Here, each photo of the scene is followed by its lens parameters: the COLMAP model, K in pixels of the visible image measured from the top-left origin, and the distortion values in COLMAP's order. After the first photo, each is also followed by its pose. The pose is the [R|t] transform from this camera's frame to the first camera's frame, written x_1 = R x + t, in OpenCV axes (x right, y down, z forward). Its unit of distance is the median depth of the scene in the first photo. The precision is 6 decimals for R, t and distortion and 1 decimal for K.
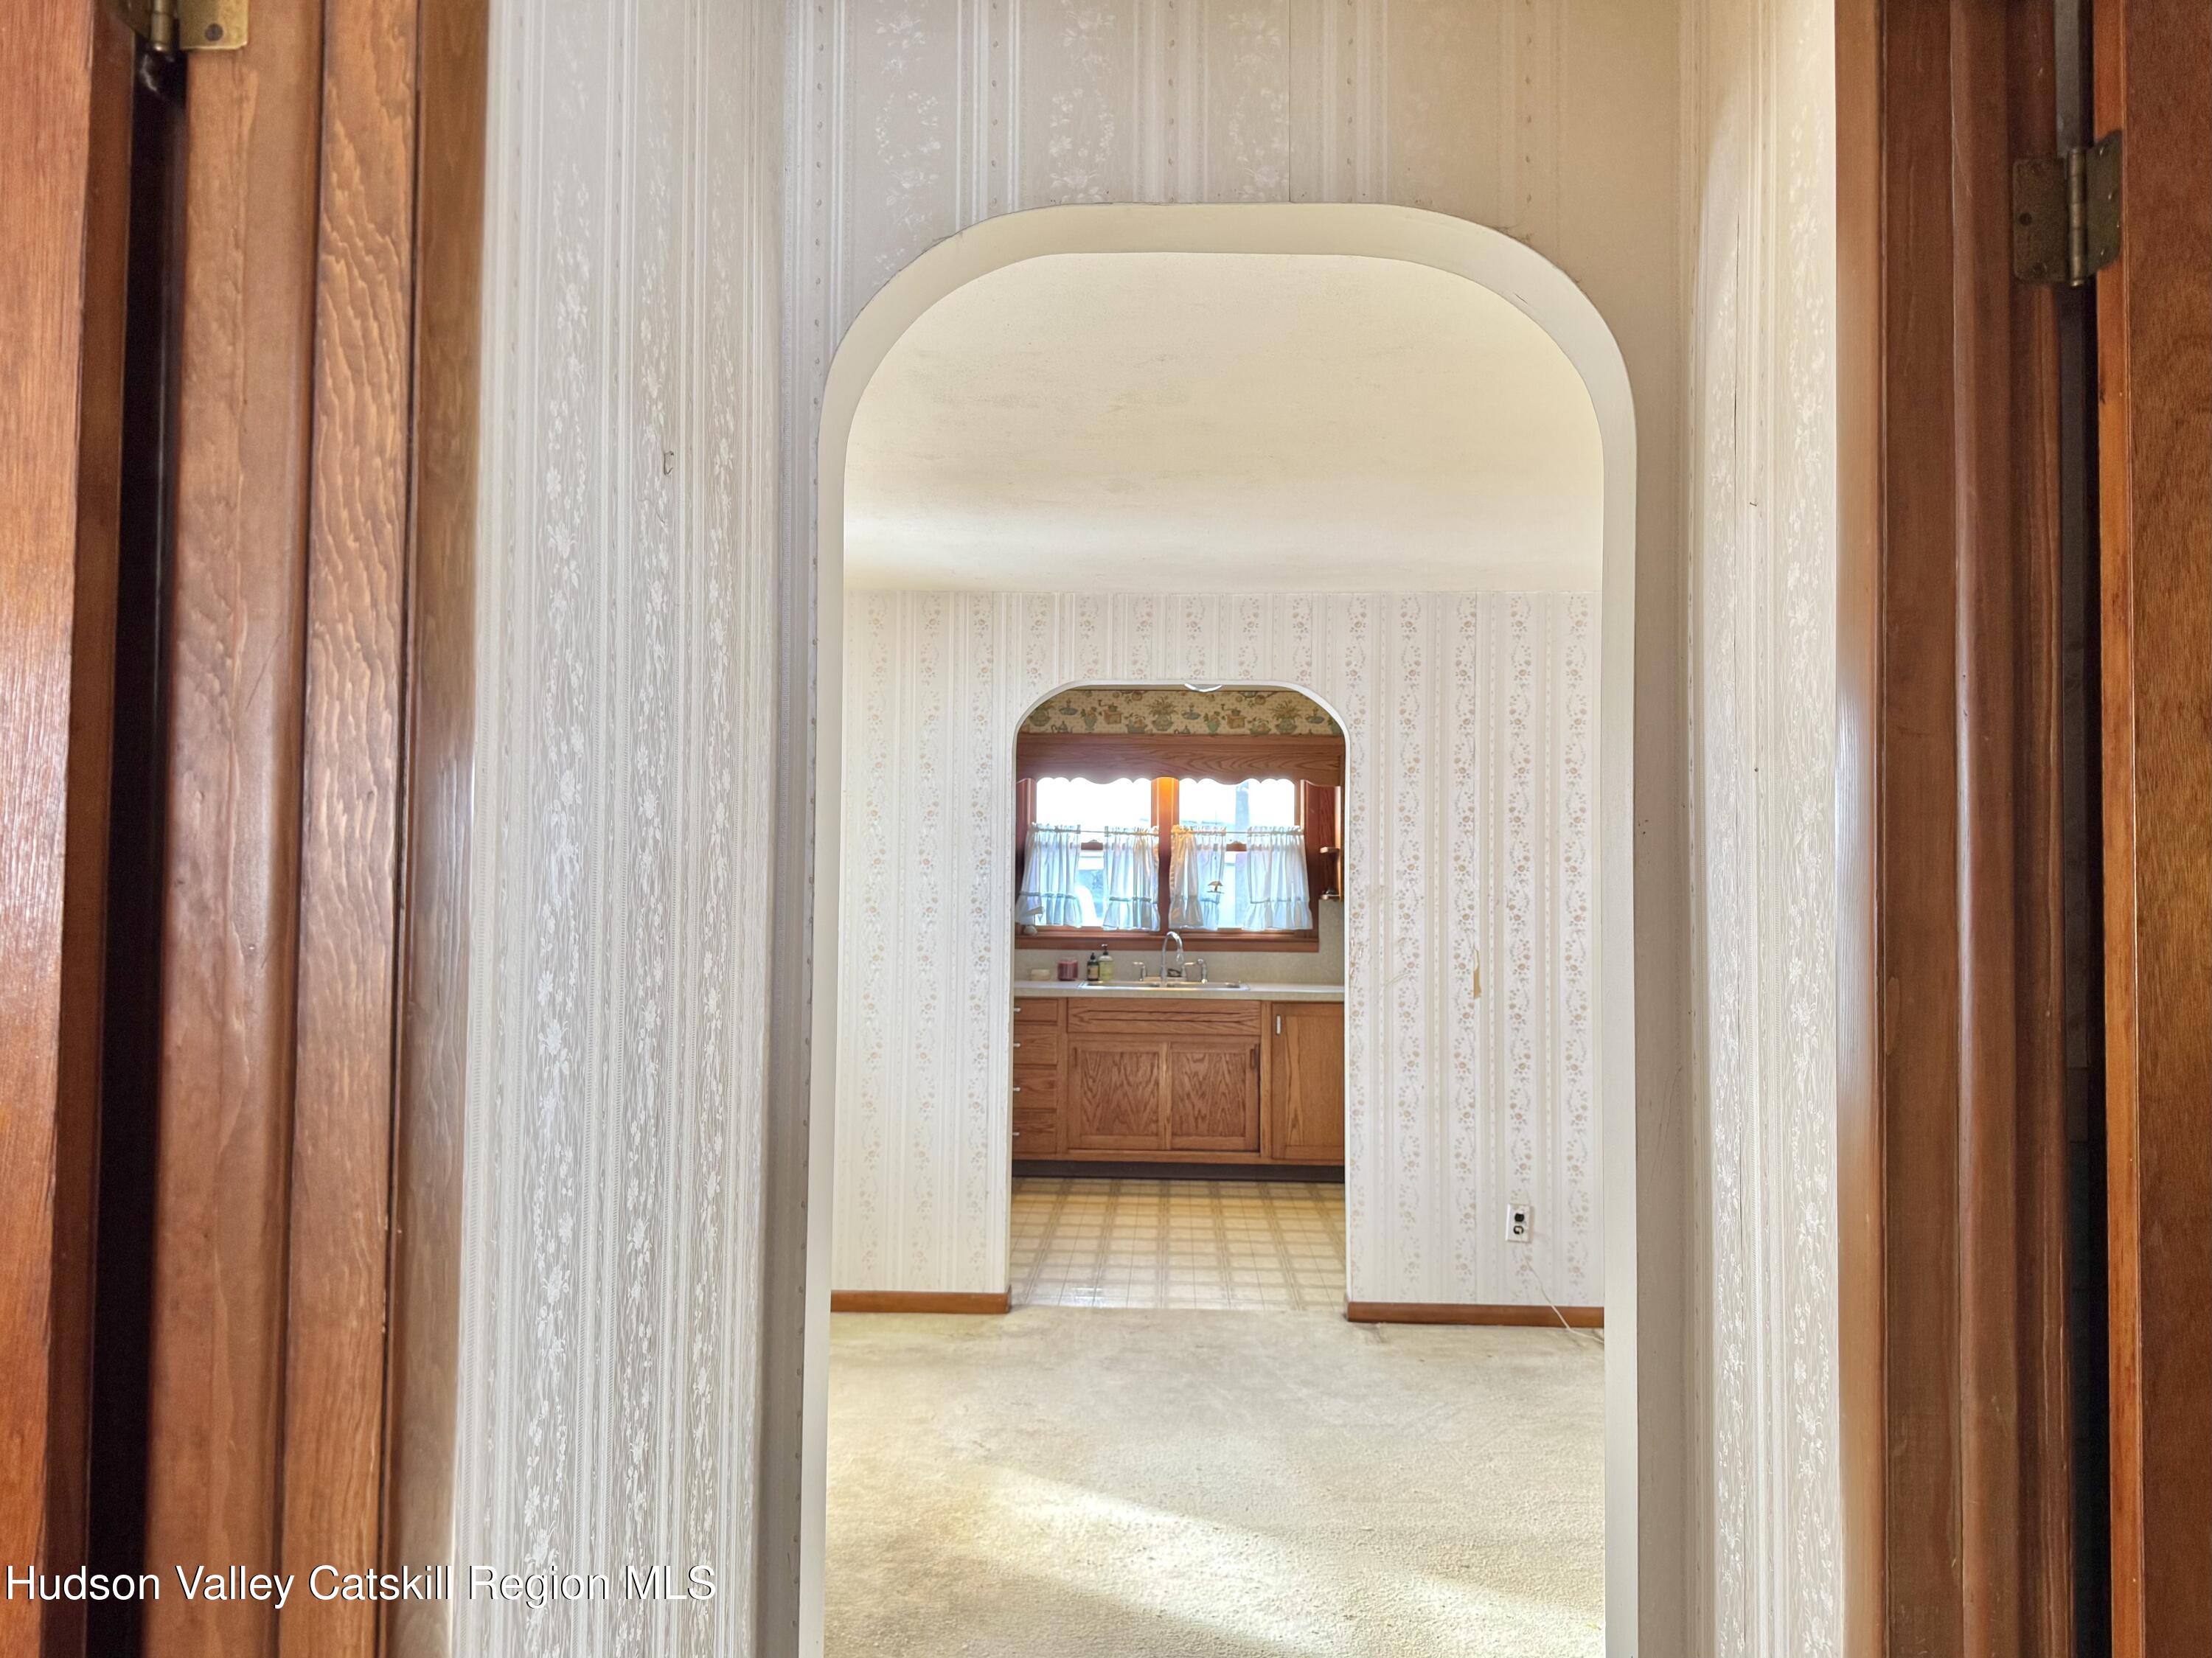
lens RADIAL K [[1557.9, 0, 1104.6], [0, 1557.9, 833.6], [0, 0, 1]] dist [0.044736, -0.011177]
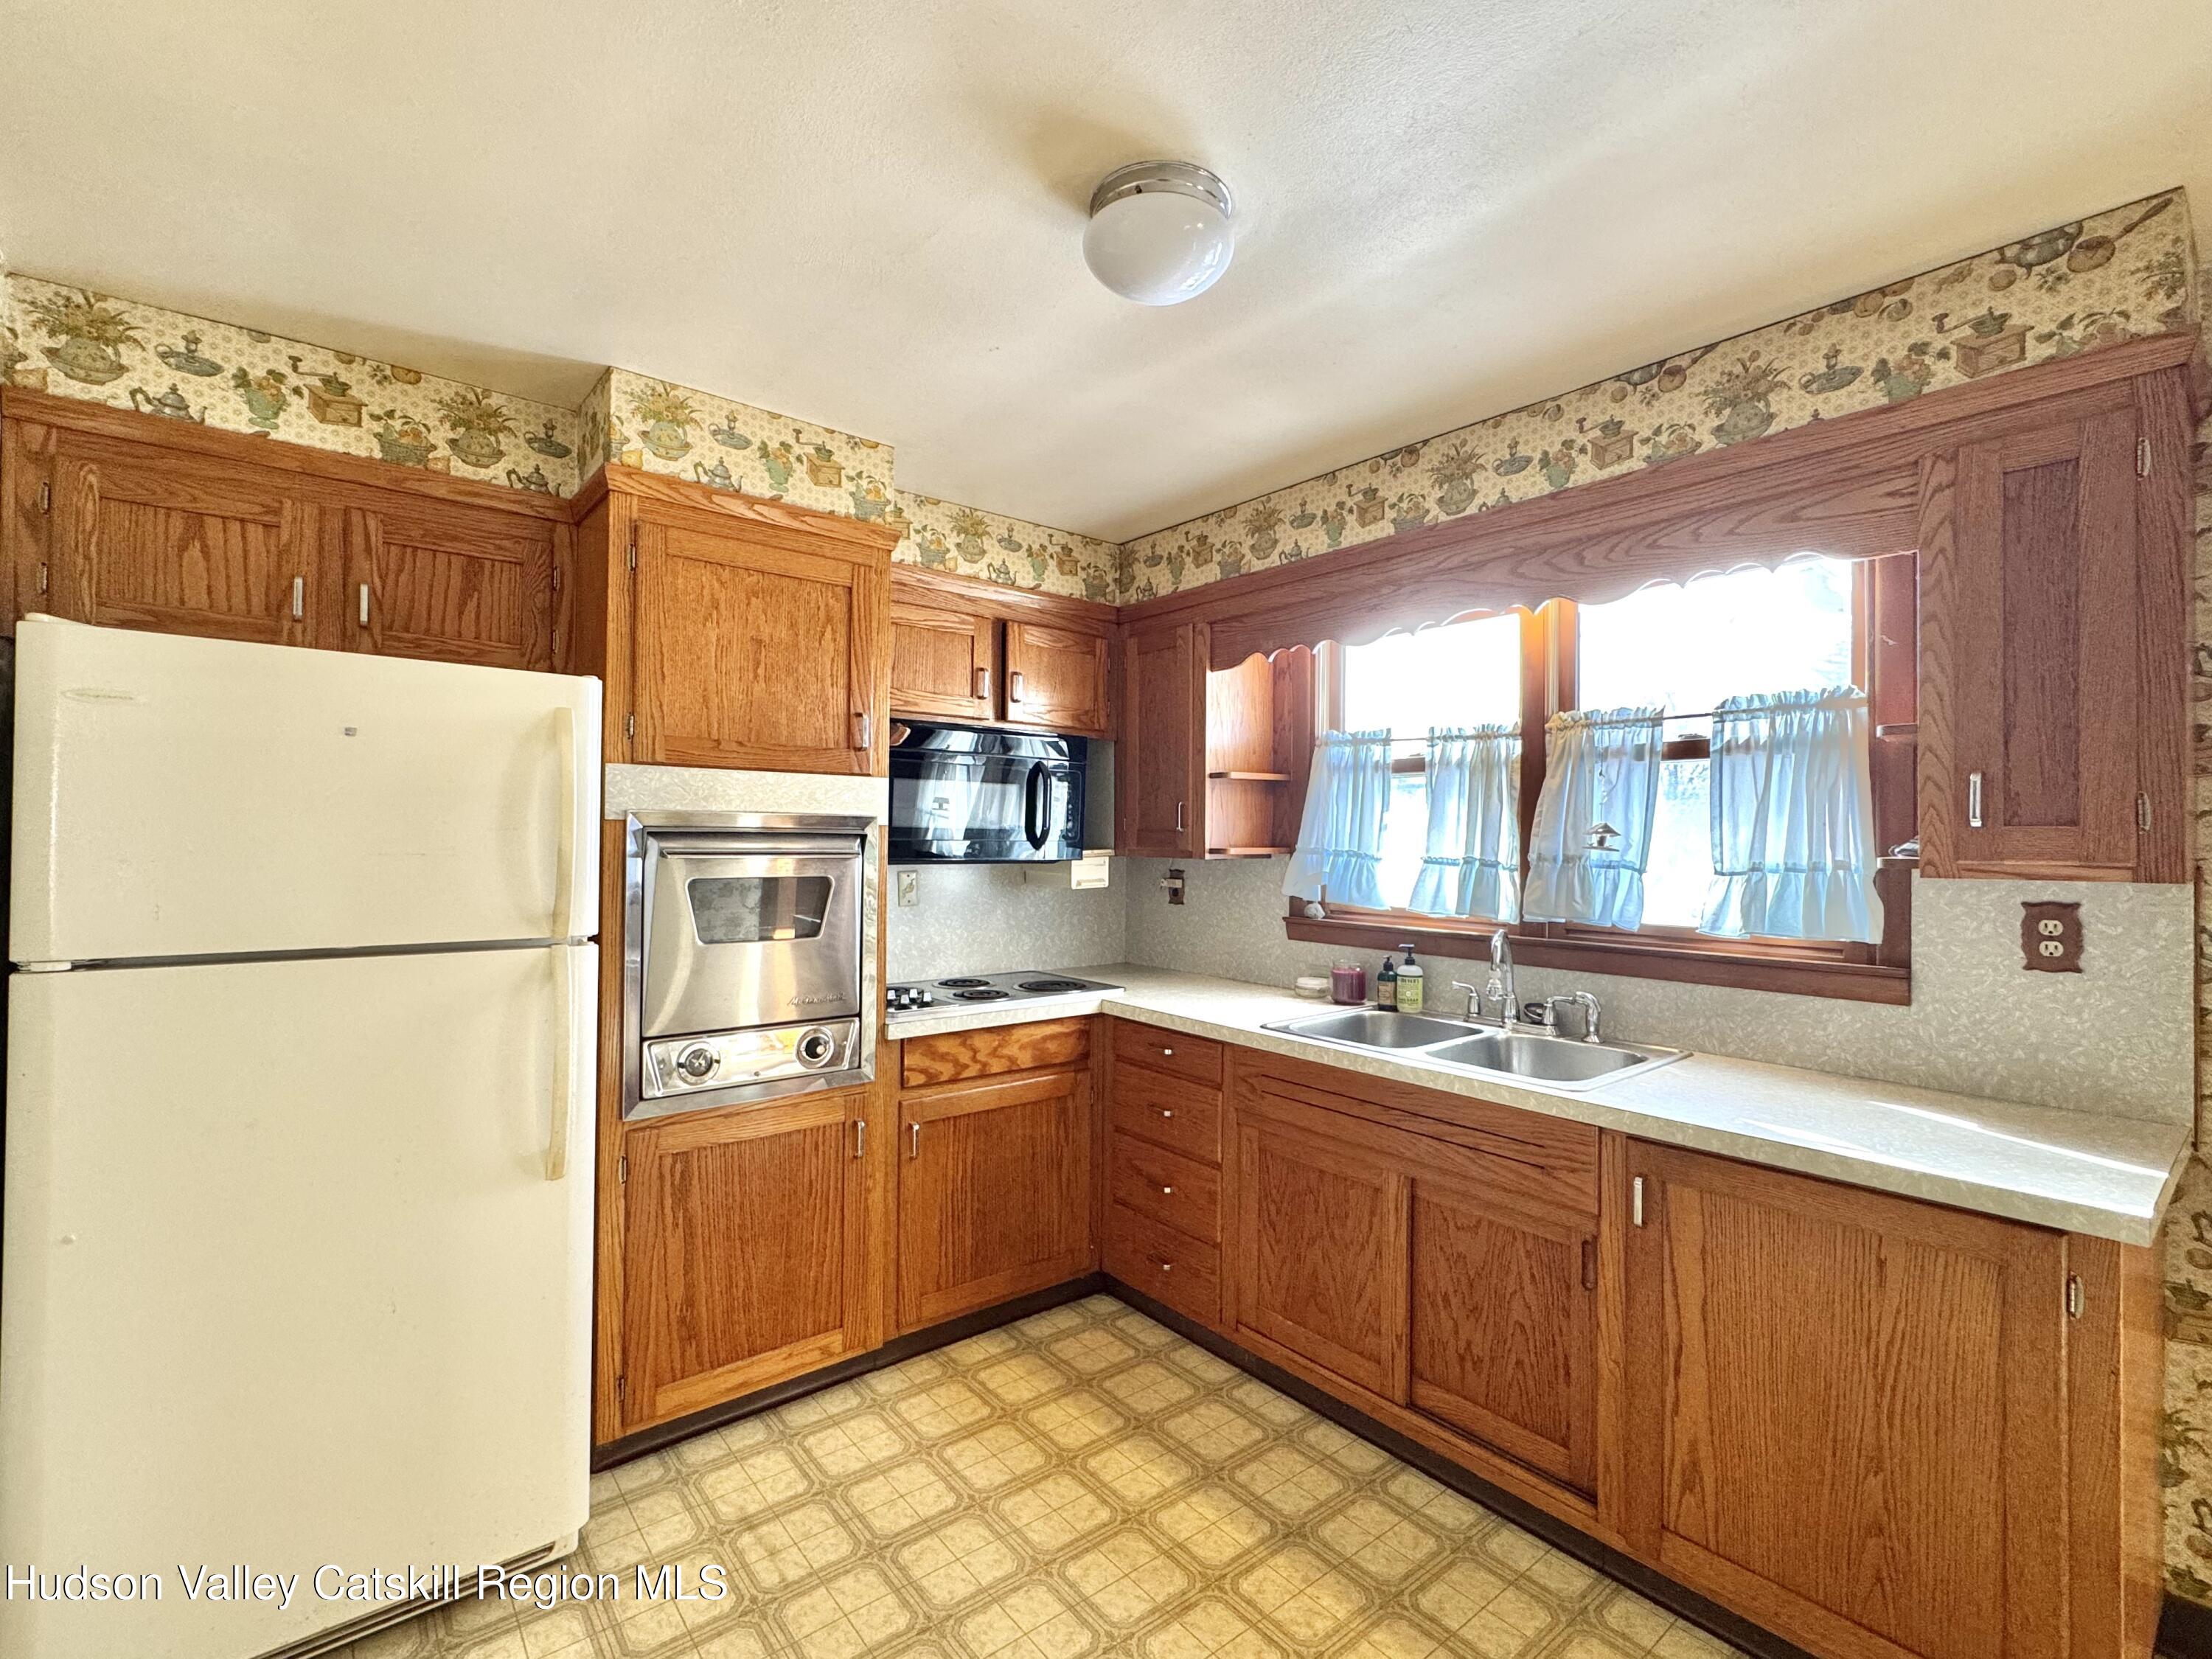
lens RADIAL K [[990.7, 0, 1118.5], [0, 990.7, 837.6], [0, 0, 1]] dist [-0.009872, 0.000146]
pose [[0.661561, -0.004314, -0.749879, 0.191384], [0.024180, 0.999586, 0.015582, 0.026197], [0.749502, -0.028440, 0.661391, 0.695498]]
